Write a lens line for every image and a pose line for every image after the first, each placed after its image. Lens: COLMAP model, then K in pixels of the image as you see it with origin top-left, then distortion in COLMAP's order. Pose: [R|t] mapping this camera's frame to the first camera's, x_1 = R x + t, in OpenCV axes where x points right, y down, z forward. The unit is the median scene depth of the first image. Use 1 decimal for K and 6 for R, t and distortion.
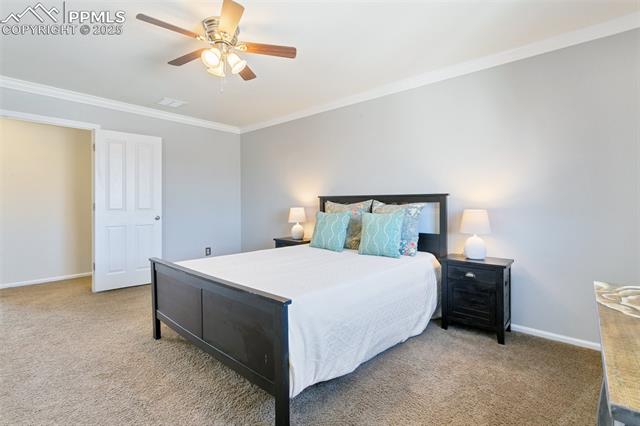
lens RADIAL K [[303.2, 0, 317.2], [0, 303.2, 207.0], [0, 0, 1]] dist [-0.000575, -0.000092]
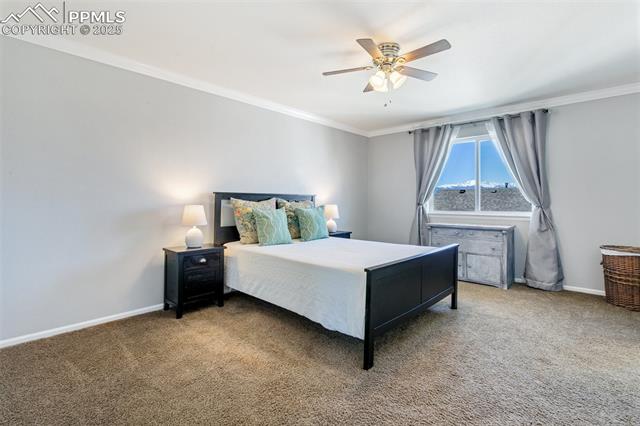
lens RADIAL K [[303.2, 0, 317.2], [0, 303.2, 207.0], [0, 0, 1]] dist [-0.000575, -0.000092]
pose [[0.023406, -0.024160, 0.999434, -0.847110], [-0.000508, 0.999708, 0.024179, -0.013620], [-0.999726, -0.001074, 0.023387, 0.697932]]
